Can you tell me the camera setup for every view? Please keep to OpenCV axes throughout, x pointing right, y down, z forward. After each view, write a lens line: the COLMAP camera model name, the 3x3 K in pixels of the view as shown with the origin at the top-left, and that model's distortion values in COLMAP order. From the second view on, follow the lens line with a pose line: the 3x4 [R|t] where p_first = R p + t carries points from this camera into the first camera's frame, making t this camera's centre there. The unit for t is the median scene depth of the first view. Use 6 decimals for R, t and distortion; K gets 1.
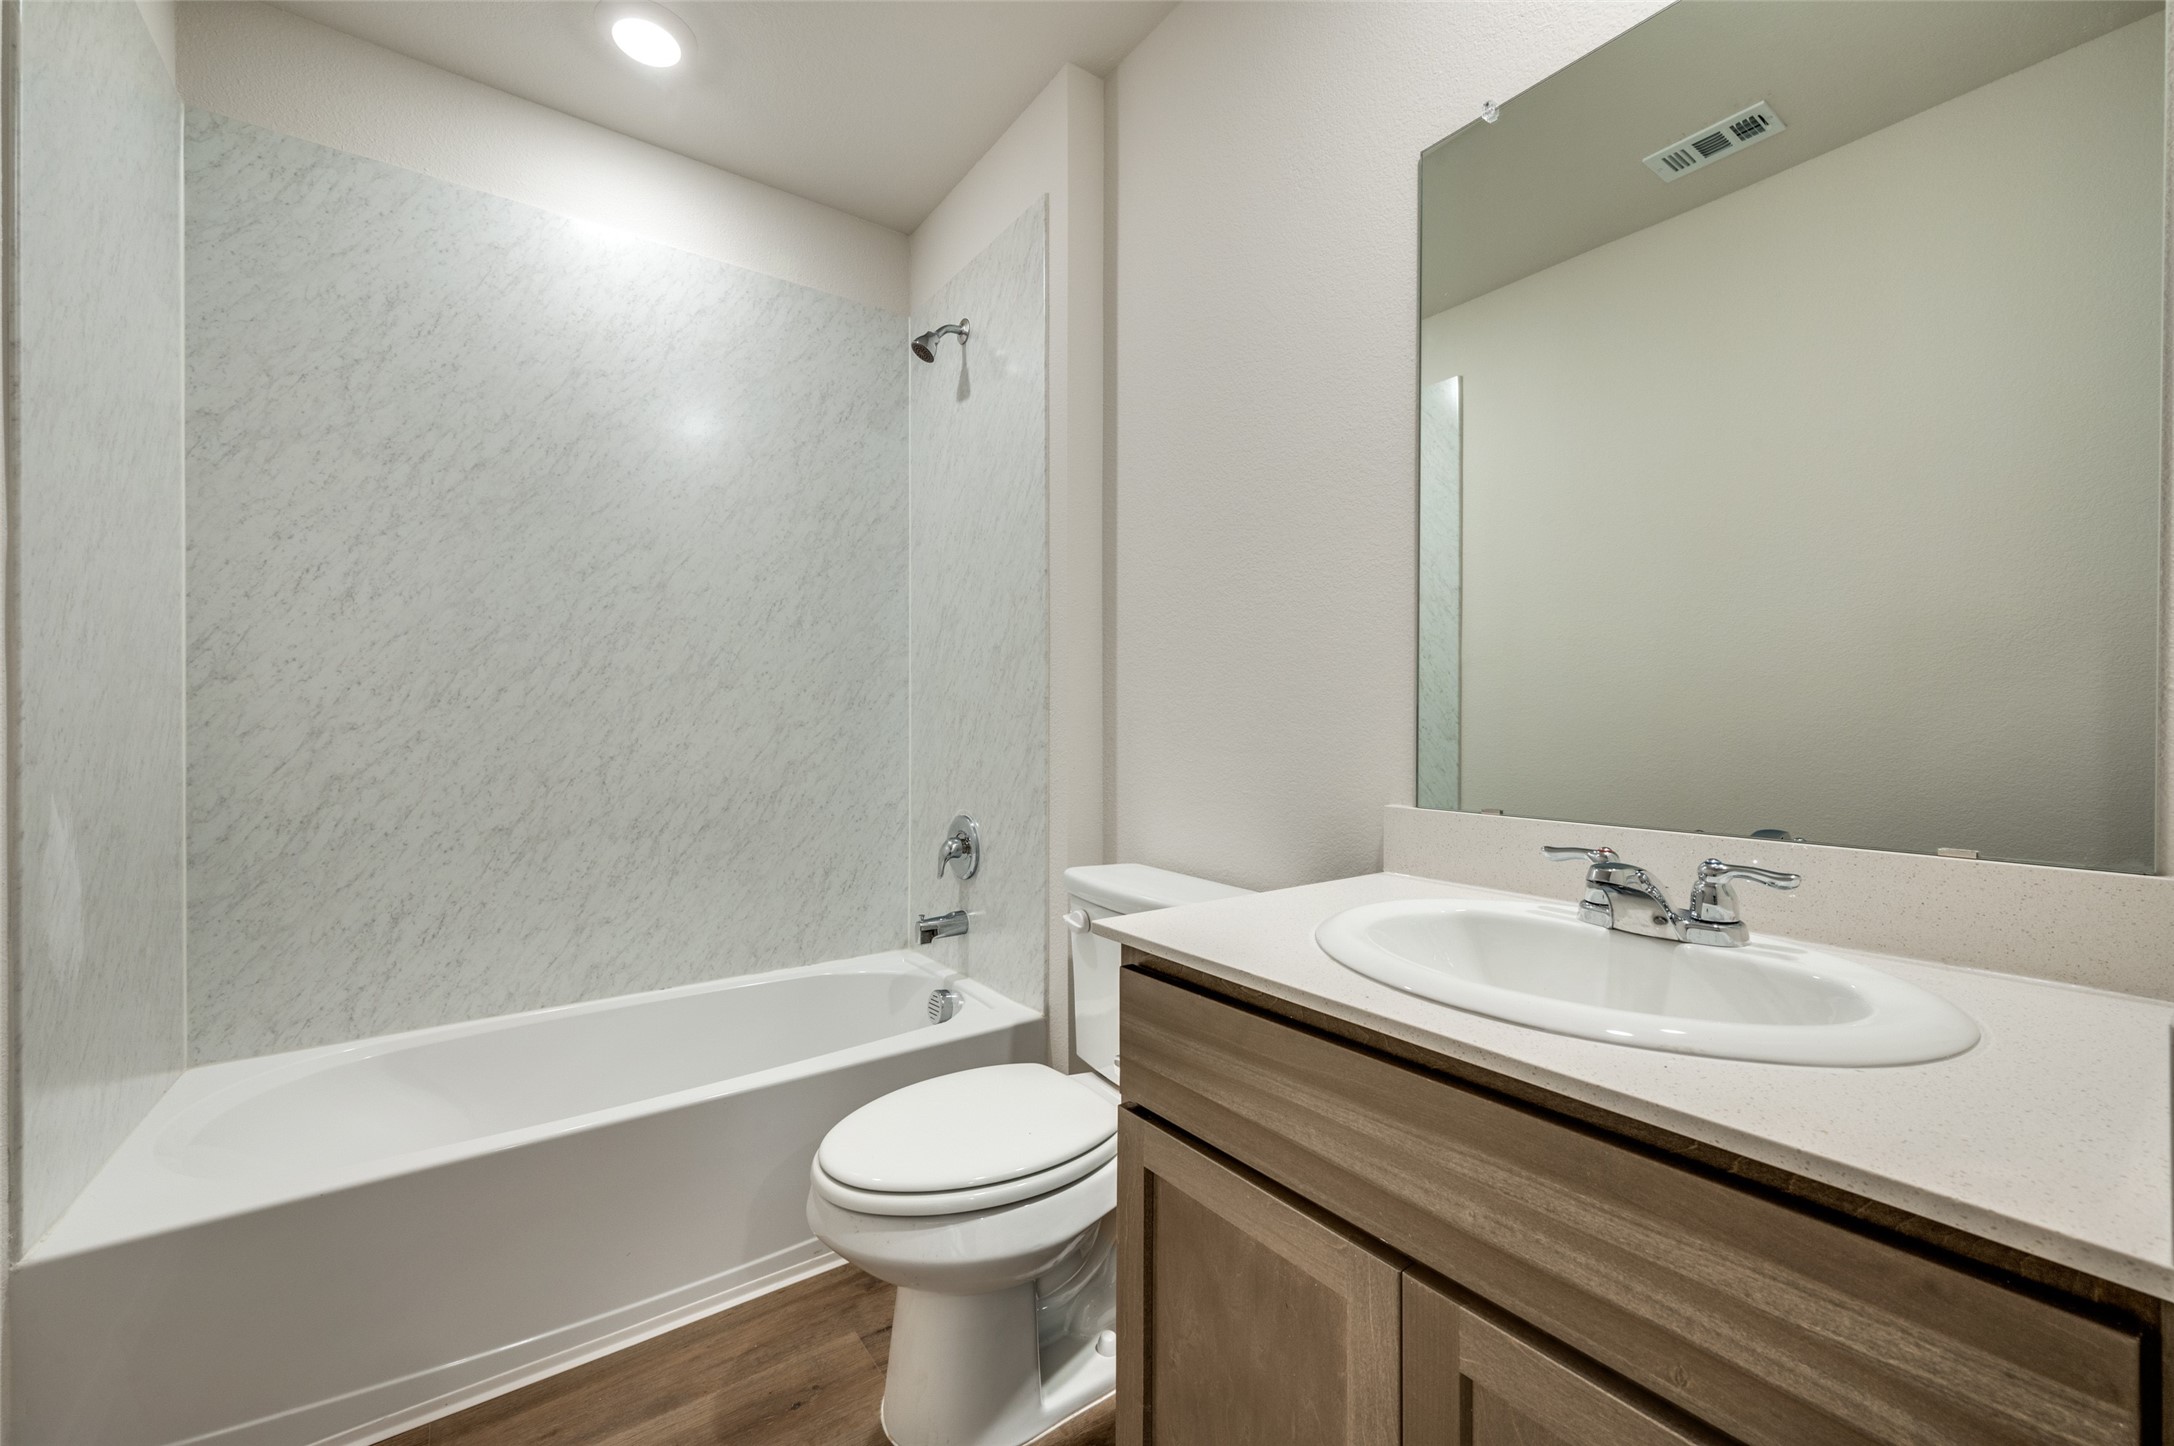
lens RADIAL K [[861.7, 0, 1089.1], [0, 861.7, 720.2], [0, 0, 1]] dist [0.002275, 0.000108]
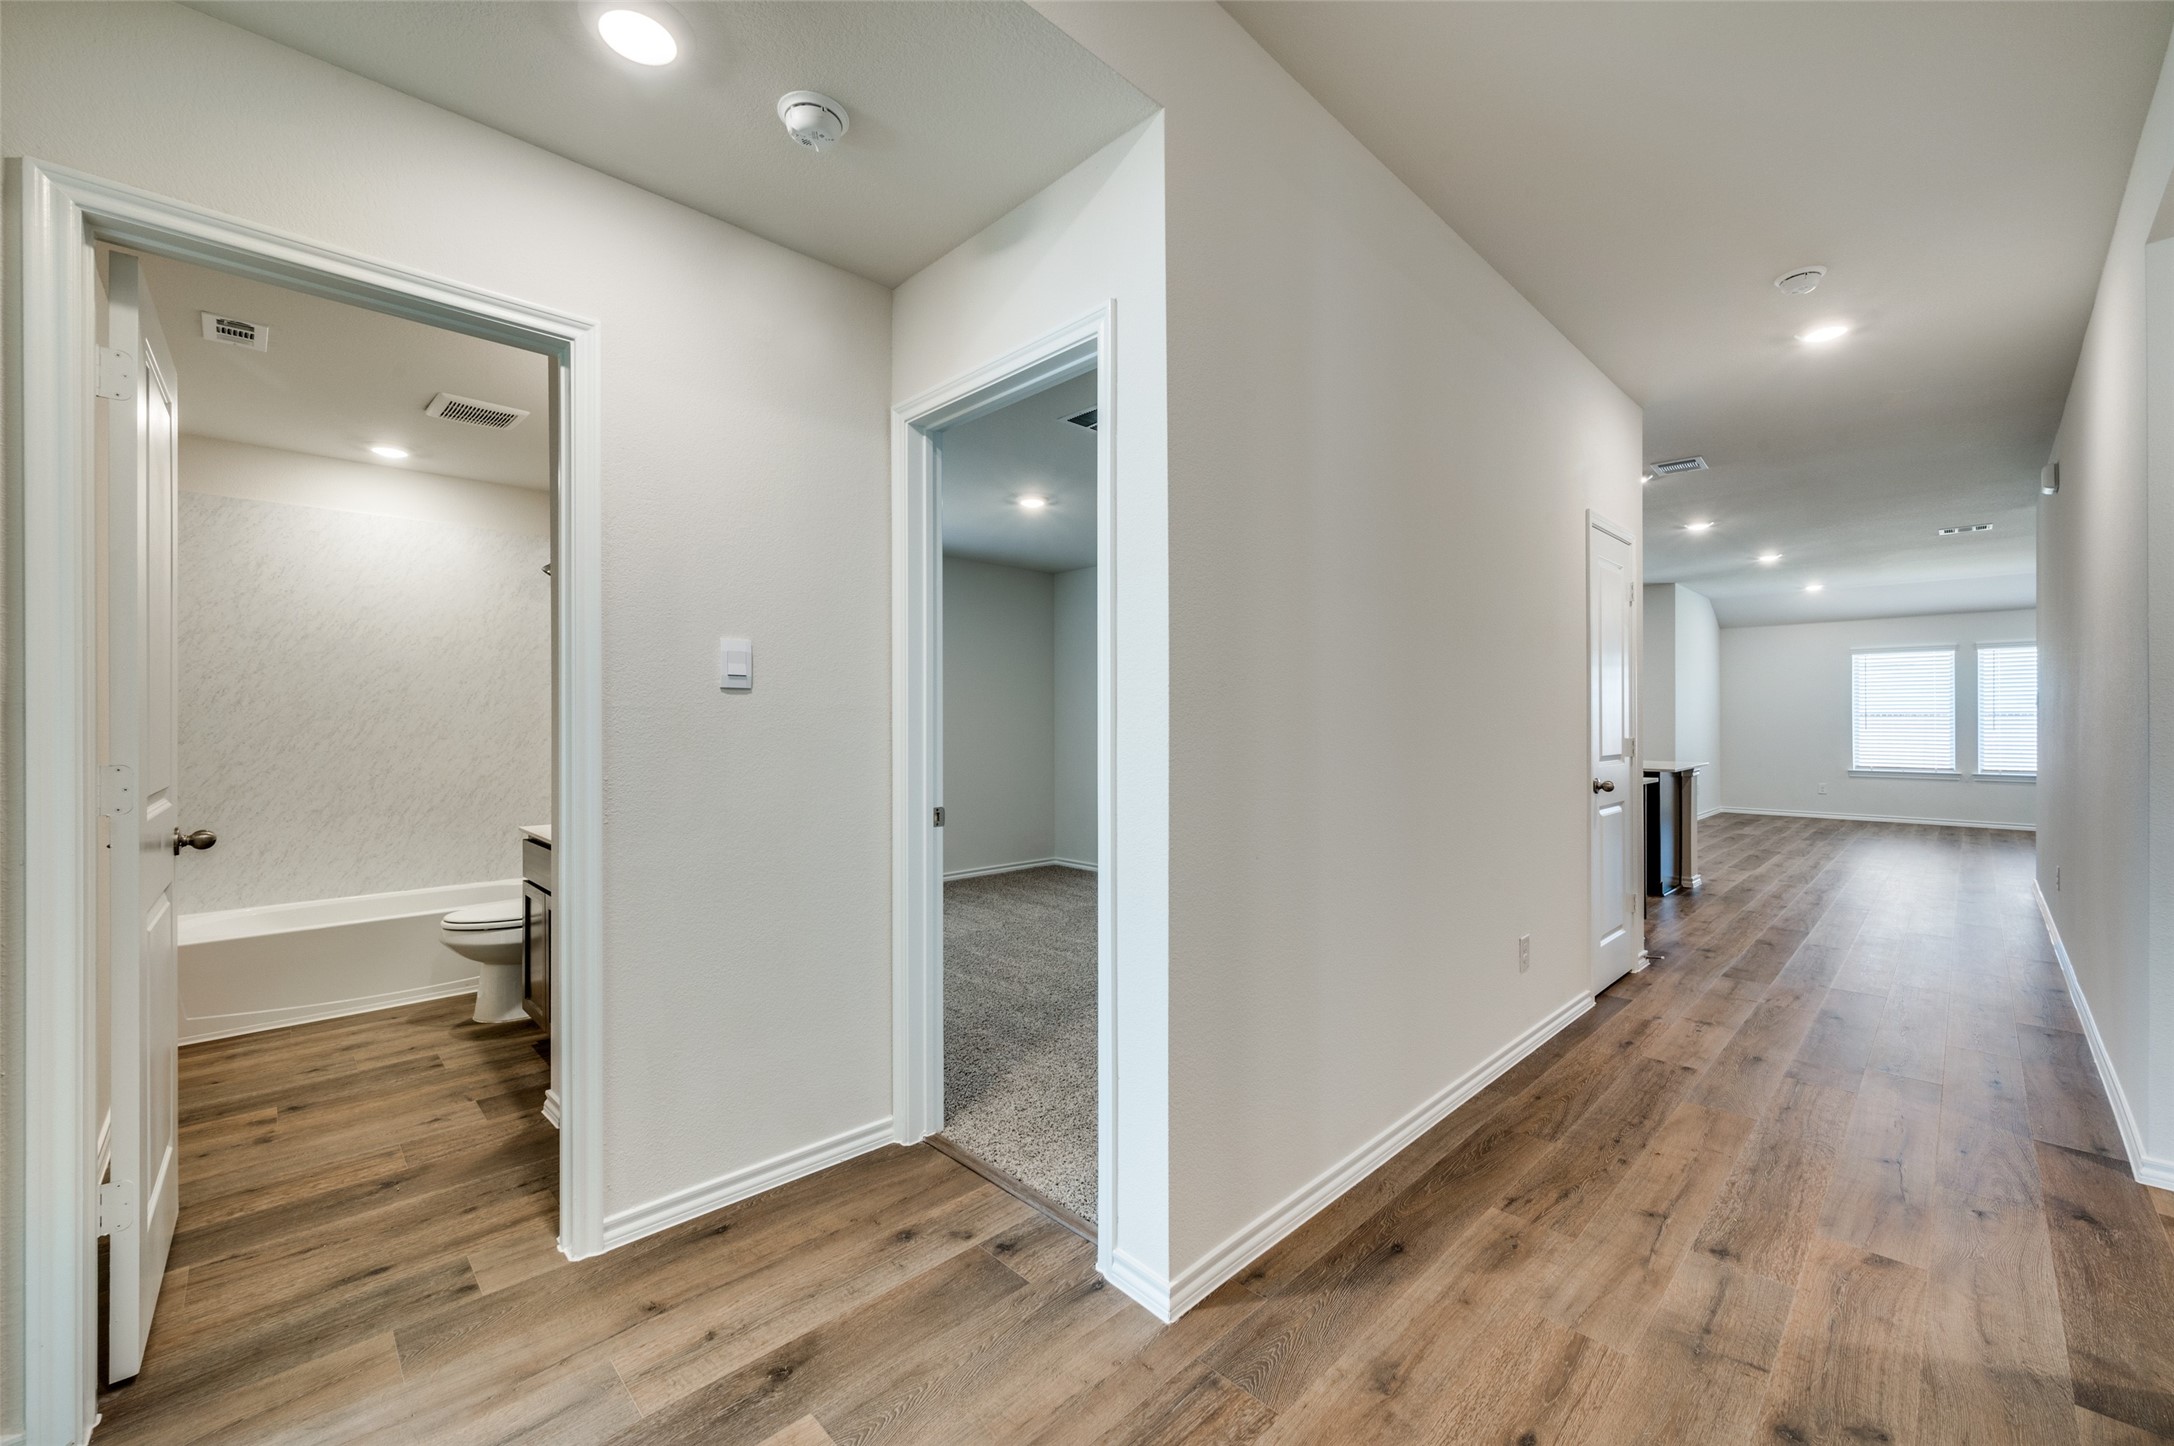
lens RADIAL K [[861.7, 0, 1083.0], [0, 861.7, 720.3], [0, 0, 1]] dist [0.002275, 0.000108]
pose [[0.990433, 0.000189, 0.137997, 0.891050], [-0.000622, 0.999995, 0.003097, -0.102723], [-0.137995, -0.003154, 0.990428, -1.361509]]
